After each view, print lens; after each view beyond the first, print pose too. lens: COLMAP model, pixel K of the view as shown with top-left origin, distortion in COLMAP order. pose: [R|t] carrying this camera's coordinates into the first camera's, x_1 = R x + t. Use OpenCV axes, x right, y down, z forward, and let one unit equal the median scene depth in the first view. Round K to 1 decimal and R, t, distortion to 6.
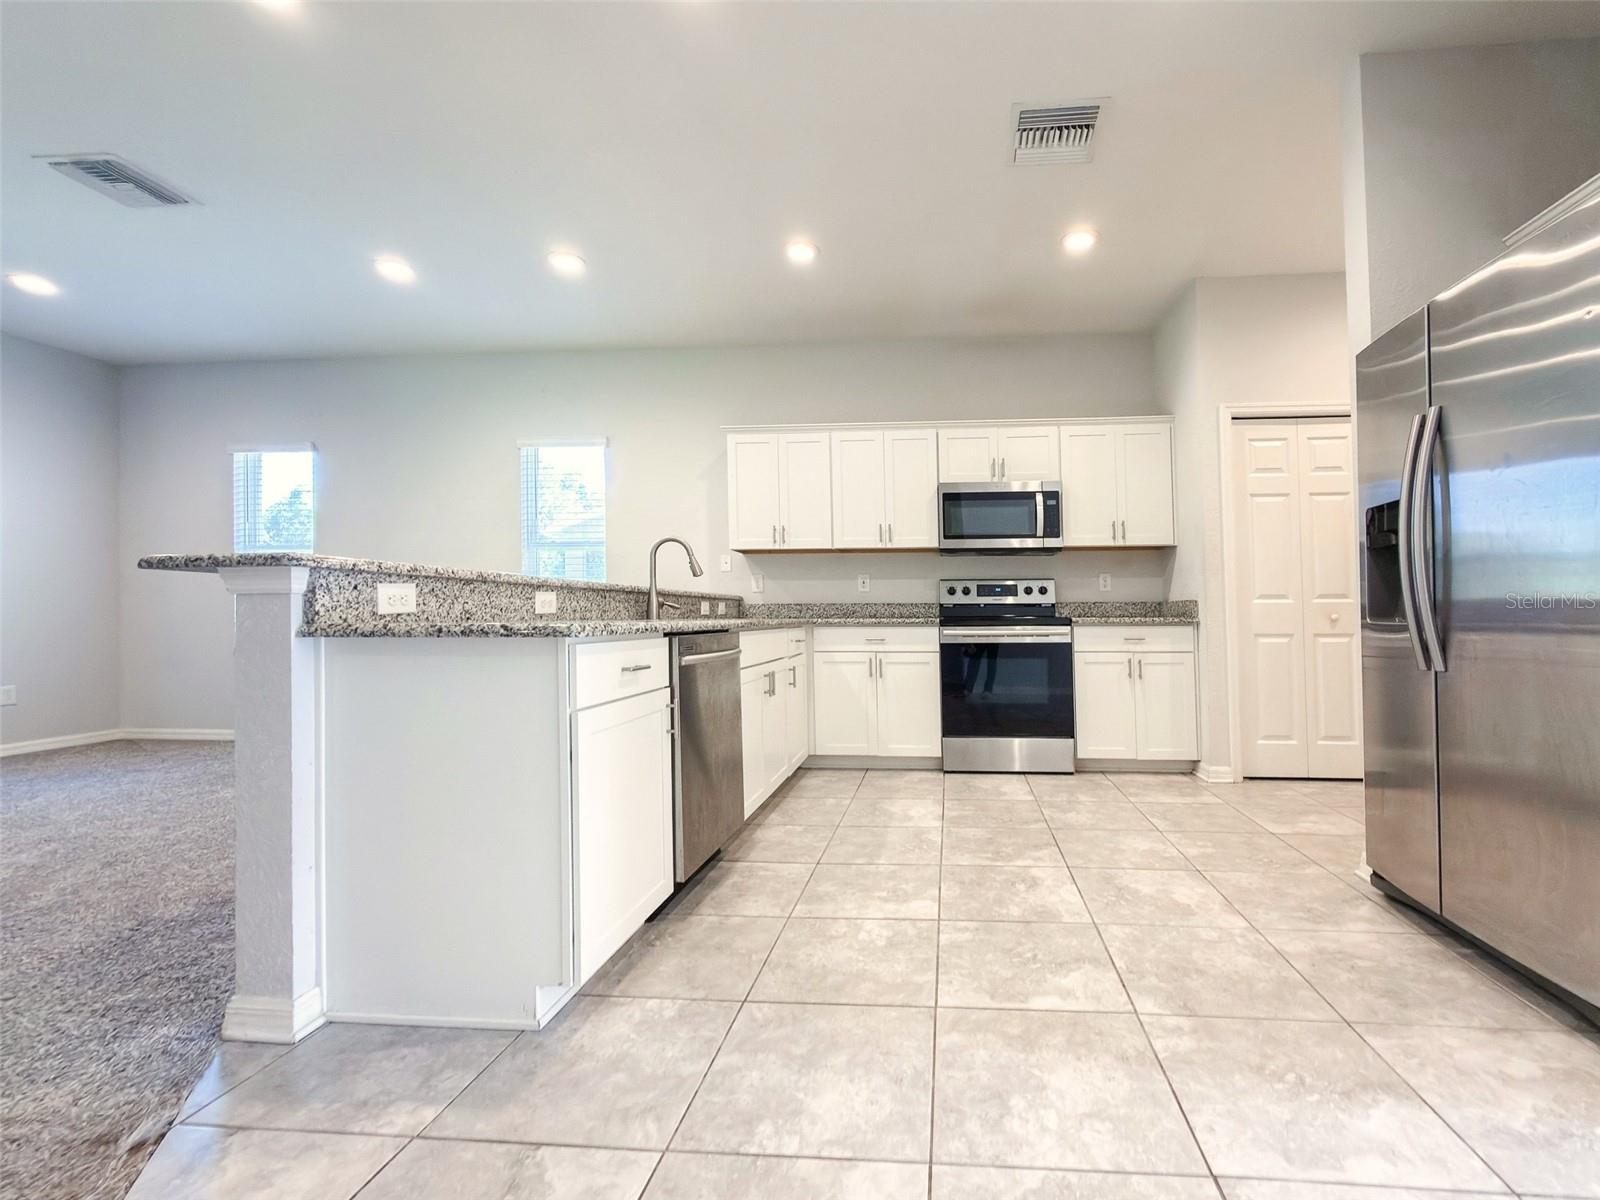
lens RADIAL K [[675.7, 0, 890.5], [0, 675.7, 619.6], [0, 0, 1]] dist [-0.000299, -0.000100]
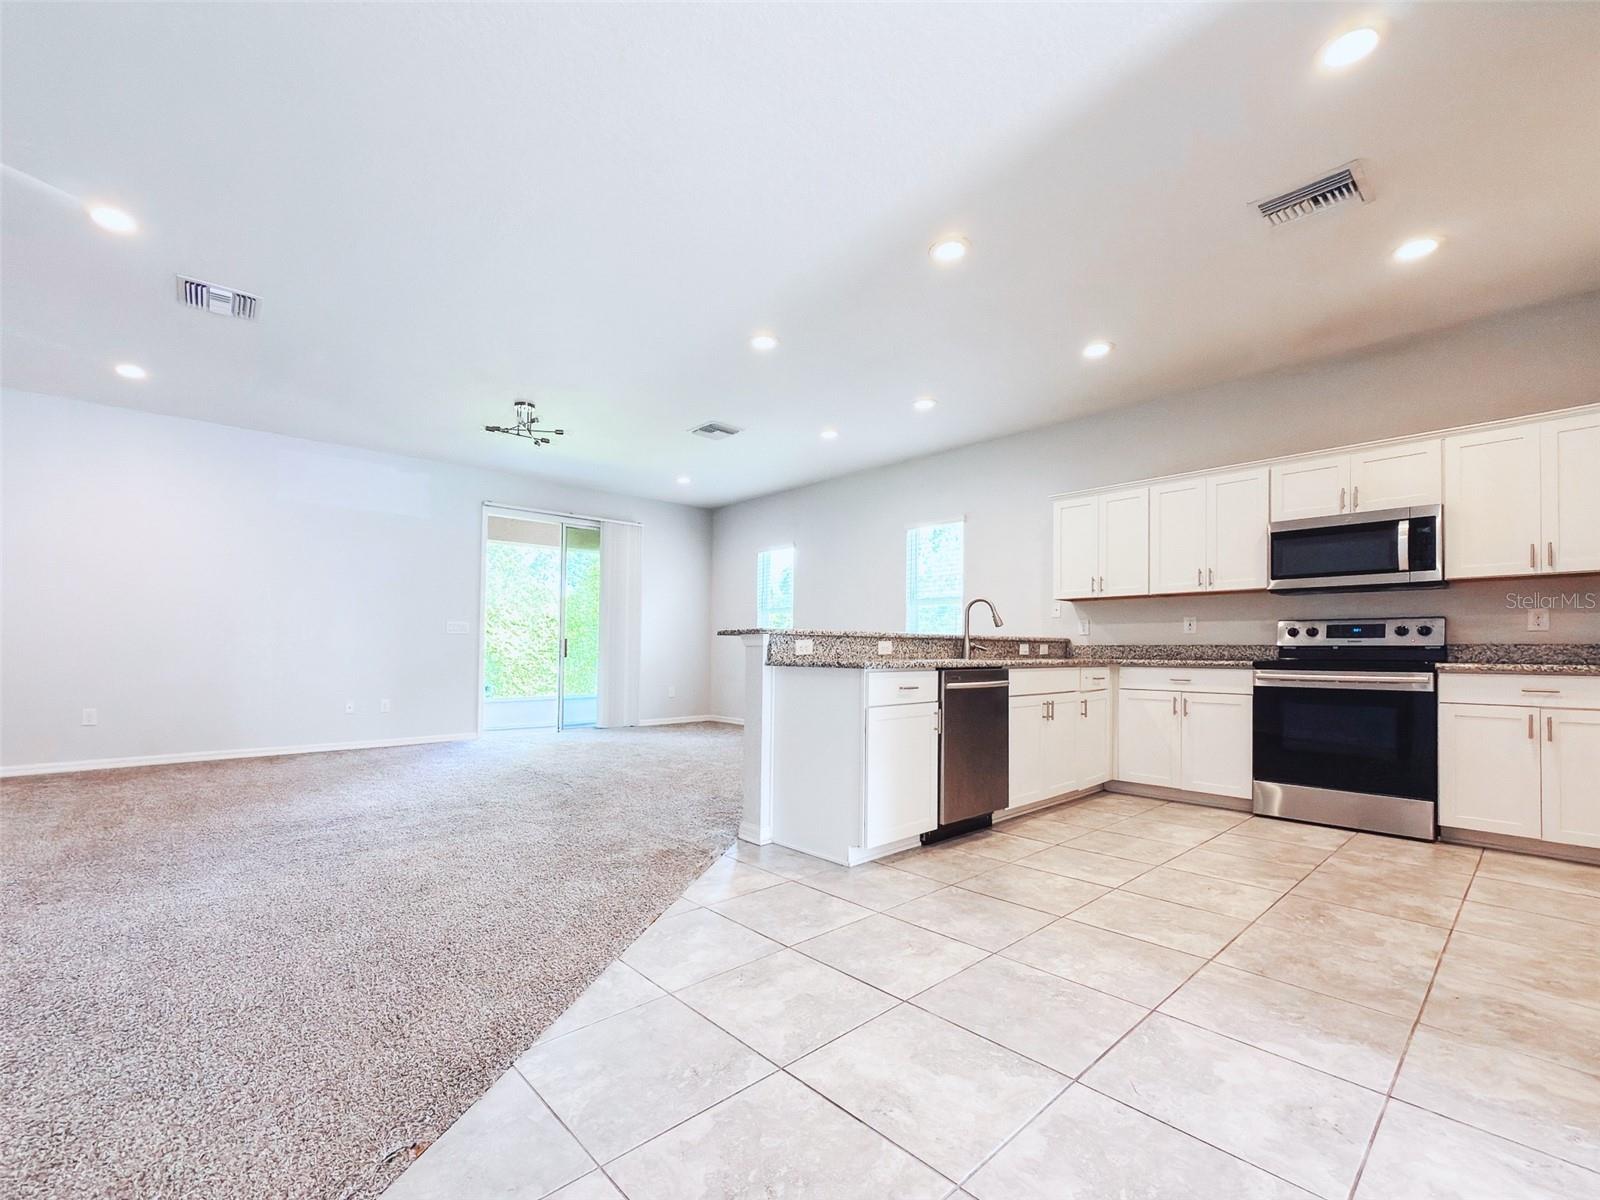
lens RADIAL K [[675.9, 0, 773.9], [0, 675.9, 627.9], [0, 0, 1]] dist [-0.000312, -0.000037]
pose [[0.726304, -0.016252, -0.687182, 0.316026], [-0.011951, 0.999271, -0.036265, -0.008176], [0.687270, 0.034552, 0.725580, -0.279732]]
